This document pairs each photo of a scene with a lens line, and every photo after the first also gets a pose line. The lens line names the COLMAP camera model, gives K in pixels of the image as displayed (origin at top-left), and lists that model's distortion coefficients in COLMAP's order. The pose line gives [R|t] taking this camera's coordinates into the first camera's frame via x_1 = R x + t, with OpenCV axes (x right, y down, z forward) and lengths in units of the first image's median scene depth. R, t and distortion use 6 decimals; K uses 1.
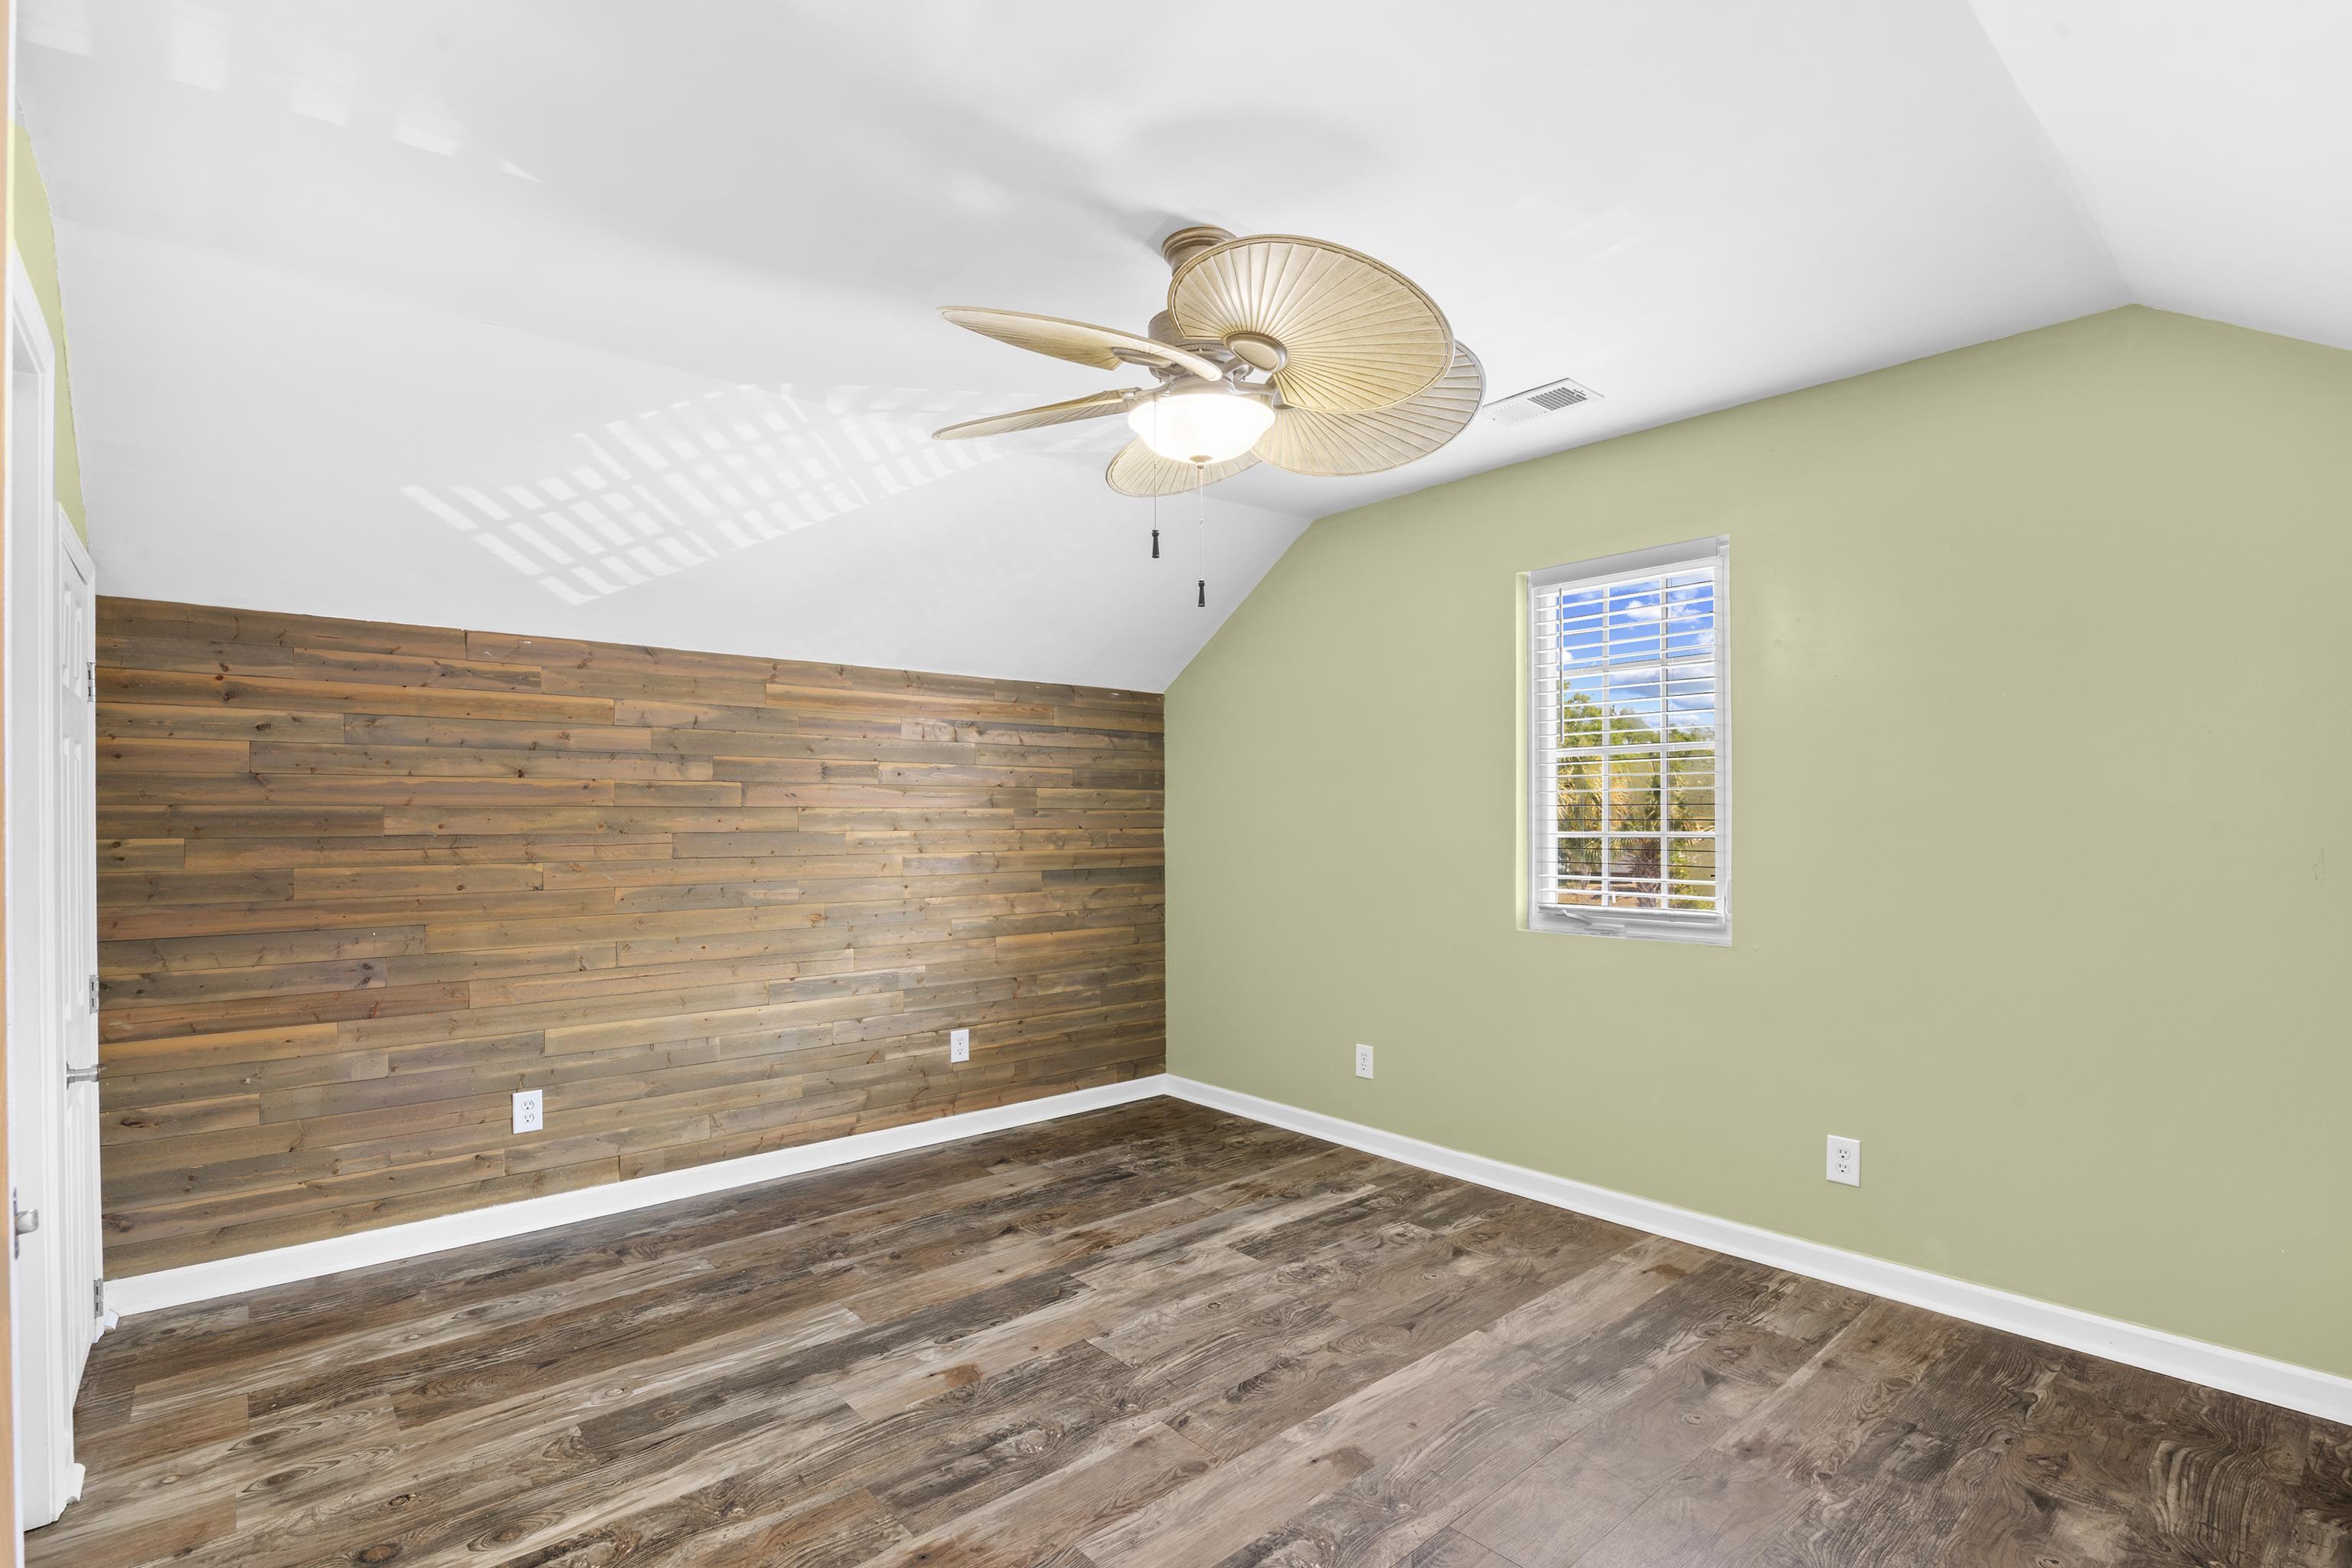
lens RADIAL K [[1088.5, 0, 1166.3], [0, 1088.5, 832.0], [0, 0, 1]] dist [-0.017578, 0.002072]
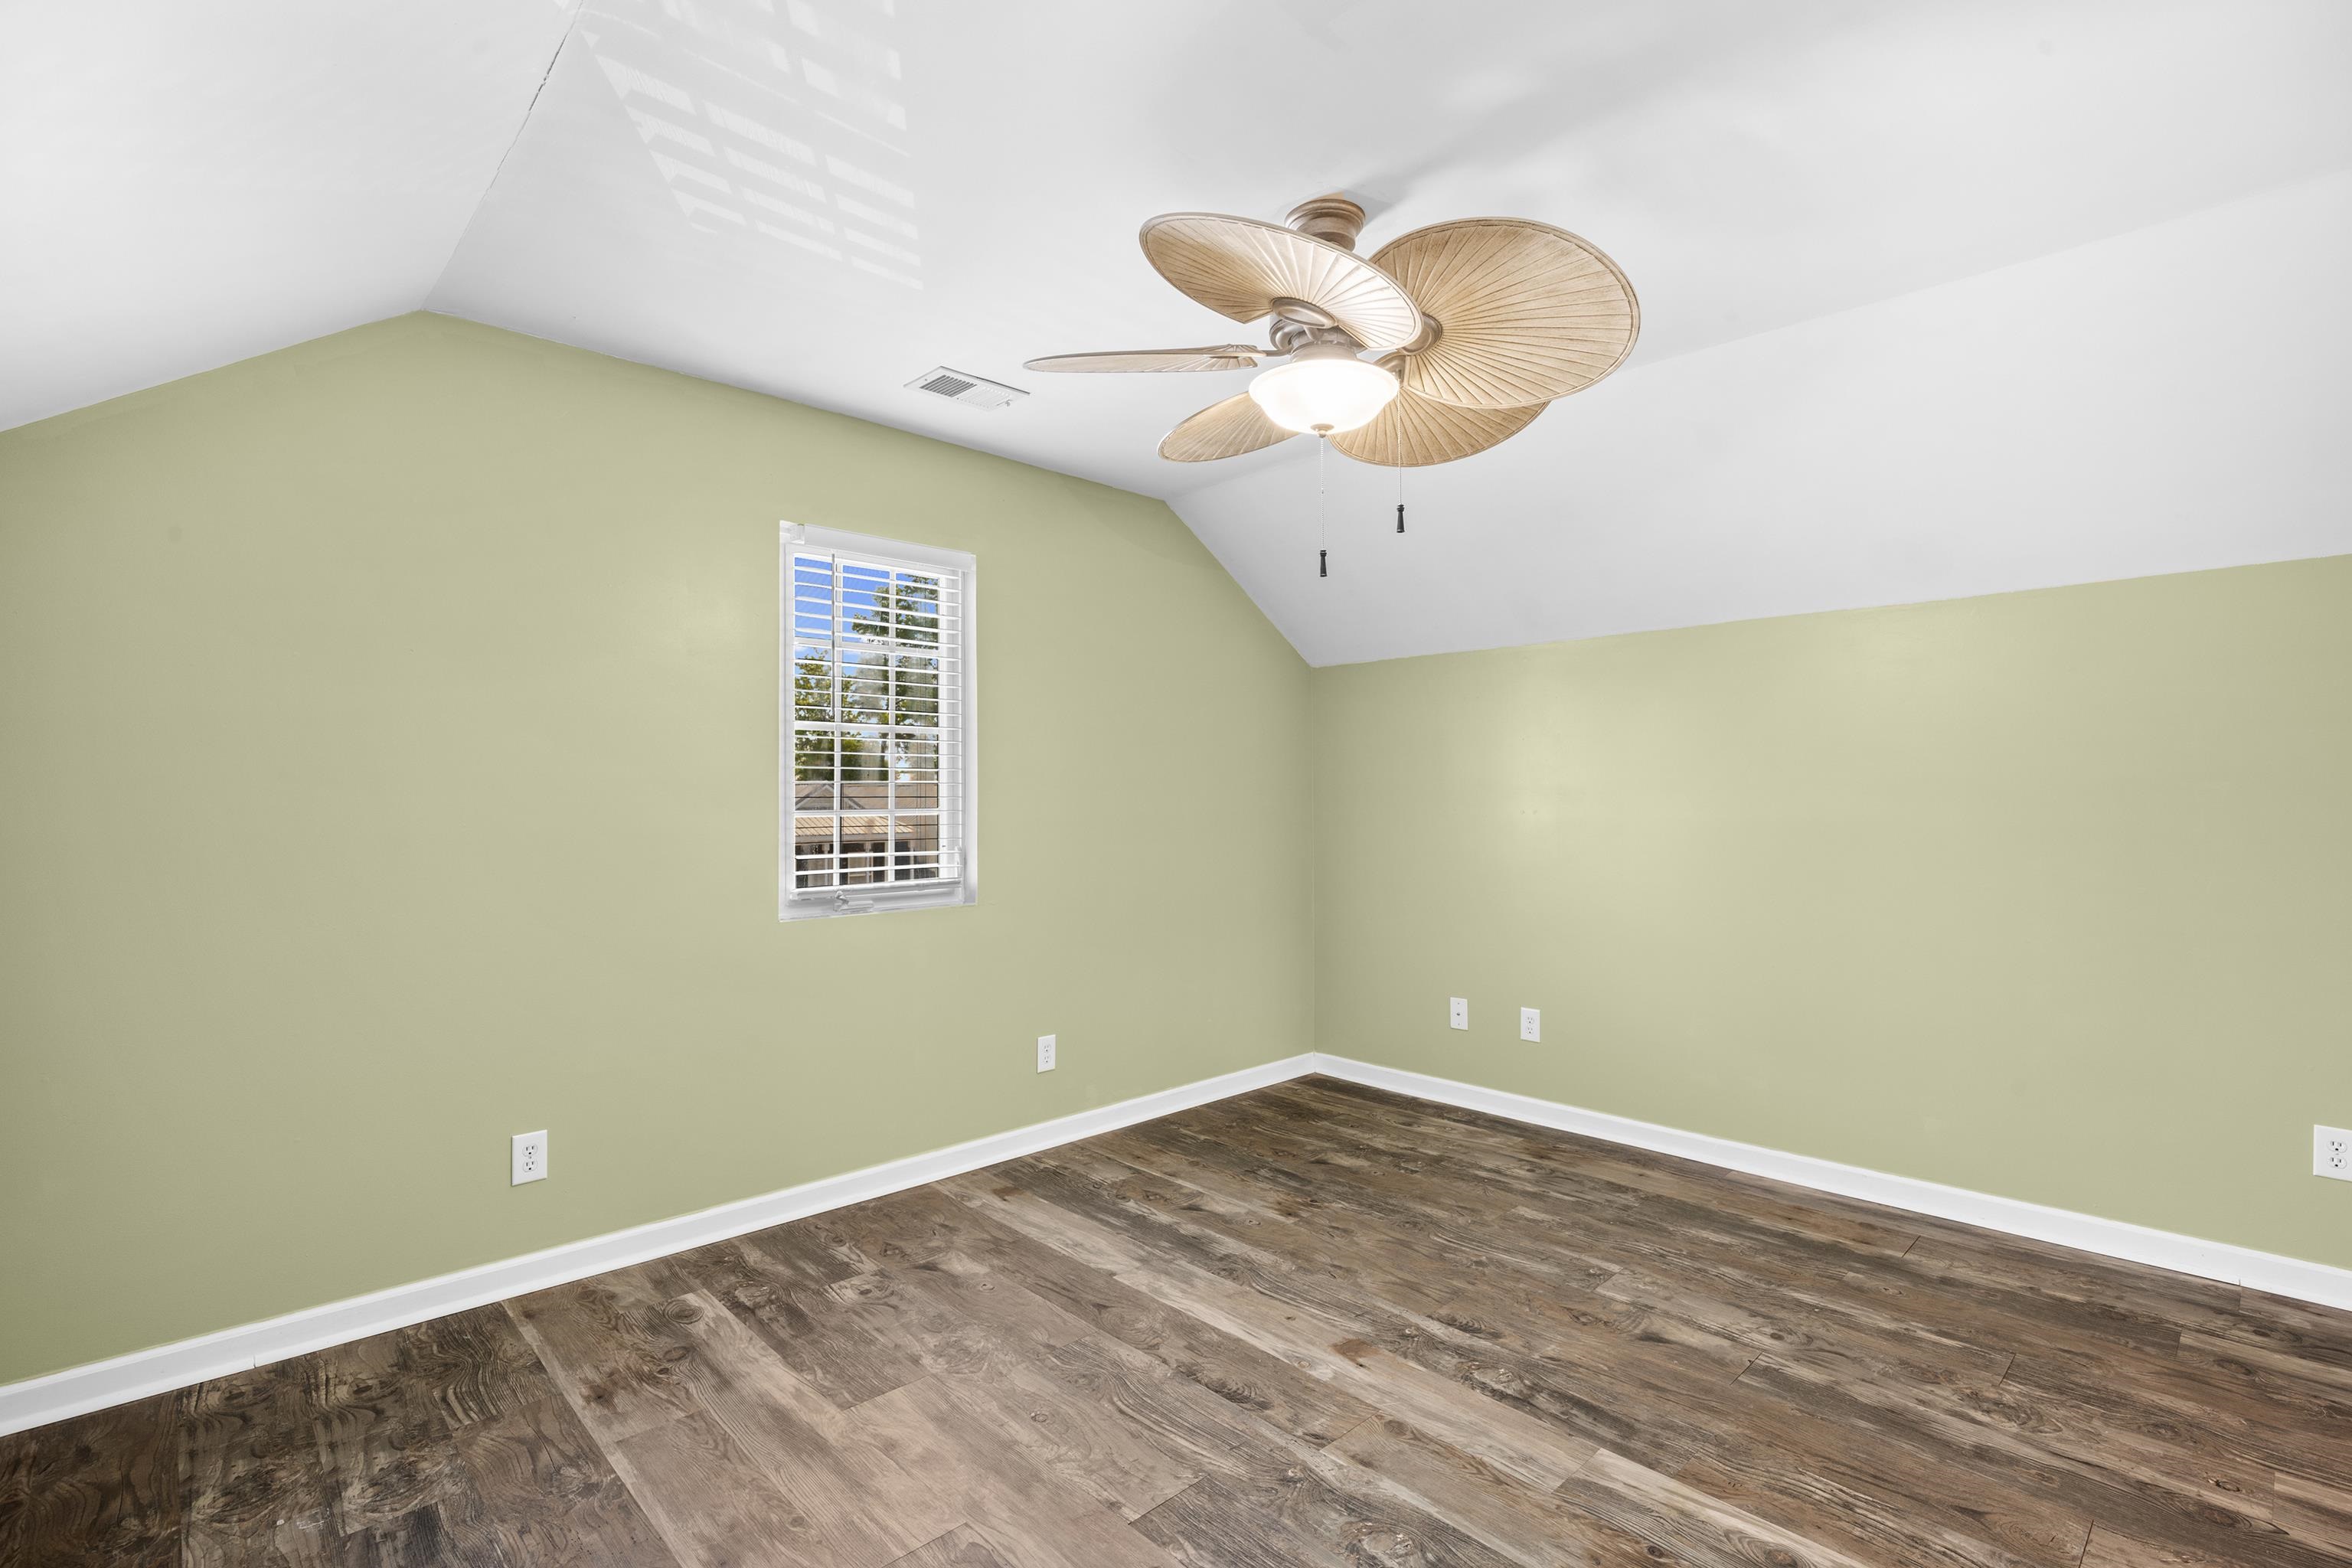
lens RADIAL K [[1088.5, 0, 1162.9], [0, 1088.5, 785.1], [0, 0, 1]] dist [-0.017578, 0.002072]
pose [[-0.038261, 0.011987, 0.999196, -0.684033], [0.014665, 0.999827, -0.011433, -0.007411], [-0.999160, 0.014215, -0.038431, 0.862115]]
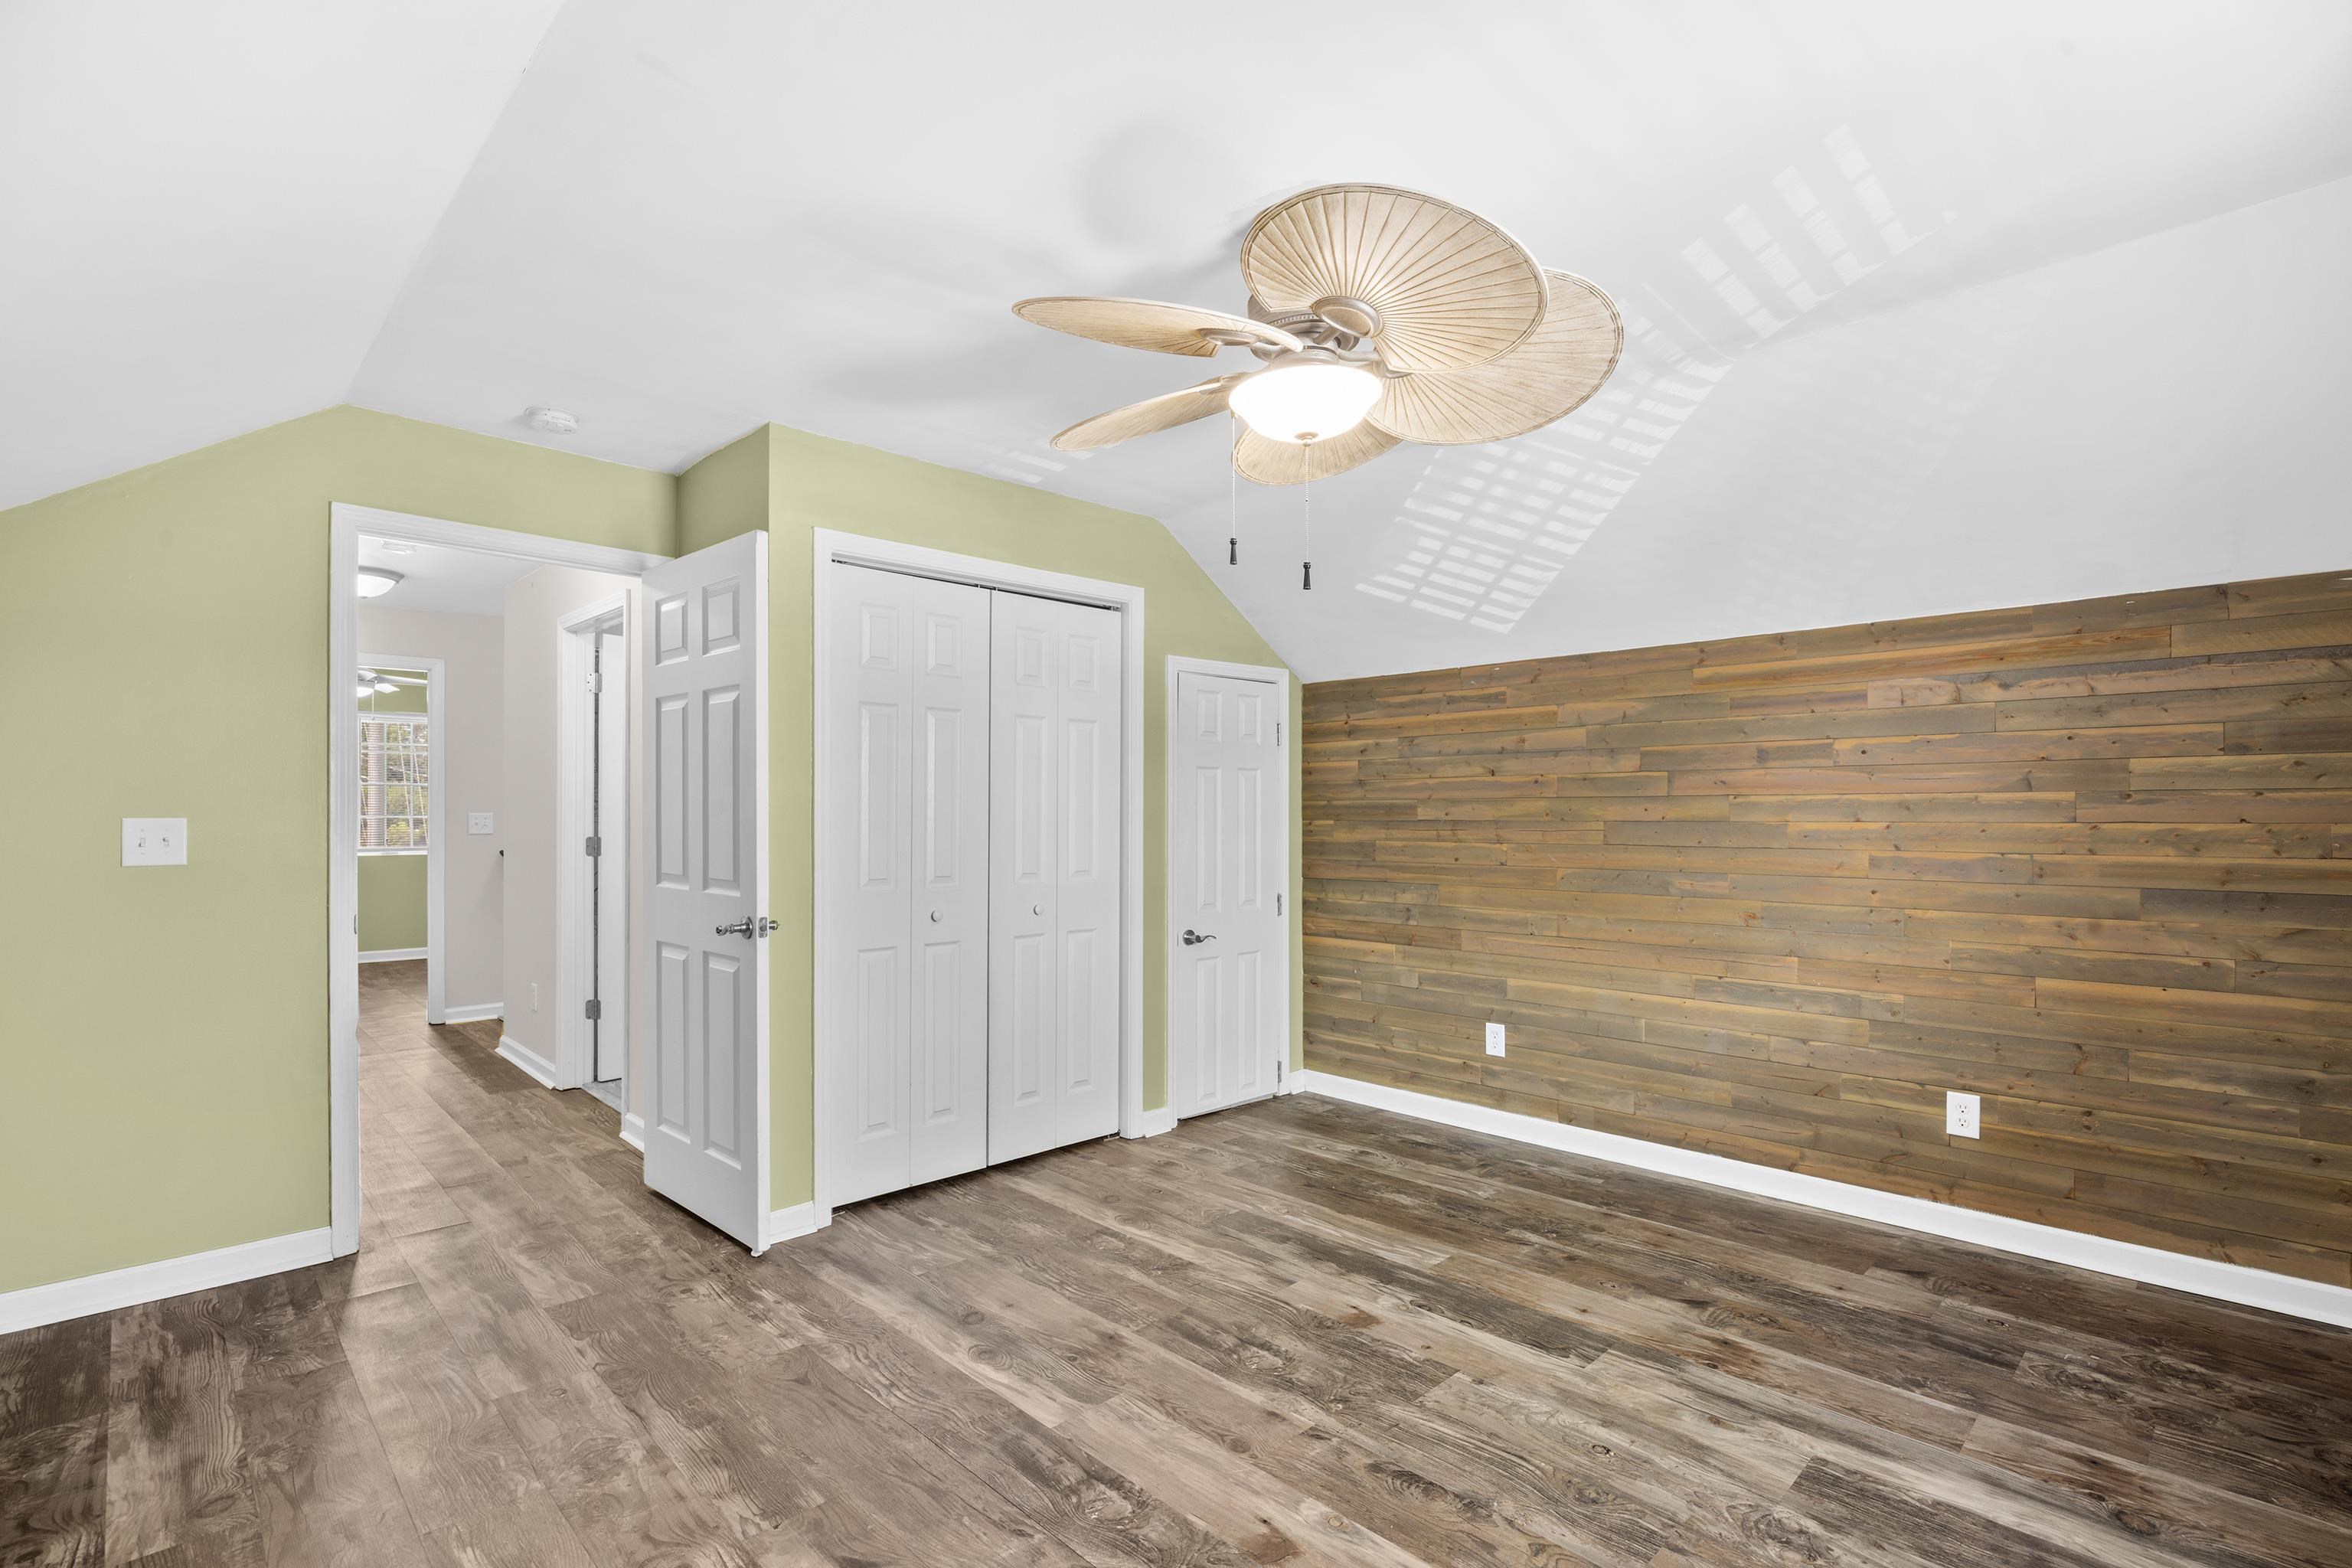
lens RADIAL K [[1088.5, 0, 1185.1], [0, 1088.5, 813.8], [0, 0, 1]] dist [-0.017578, 0.002072]
pose [[0.069695, 0.004462, -0.997558, 0.715362], [-0.008941, 0.999953, 0.003848, -0.007992], [0.997528, 0.008651, 0.069732, 0.601905]]
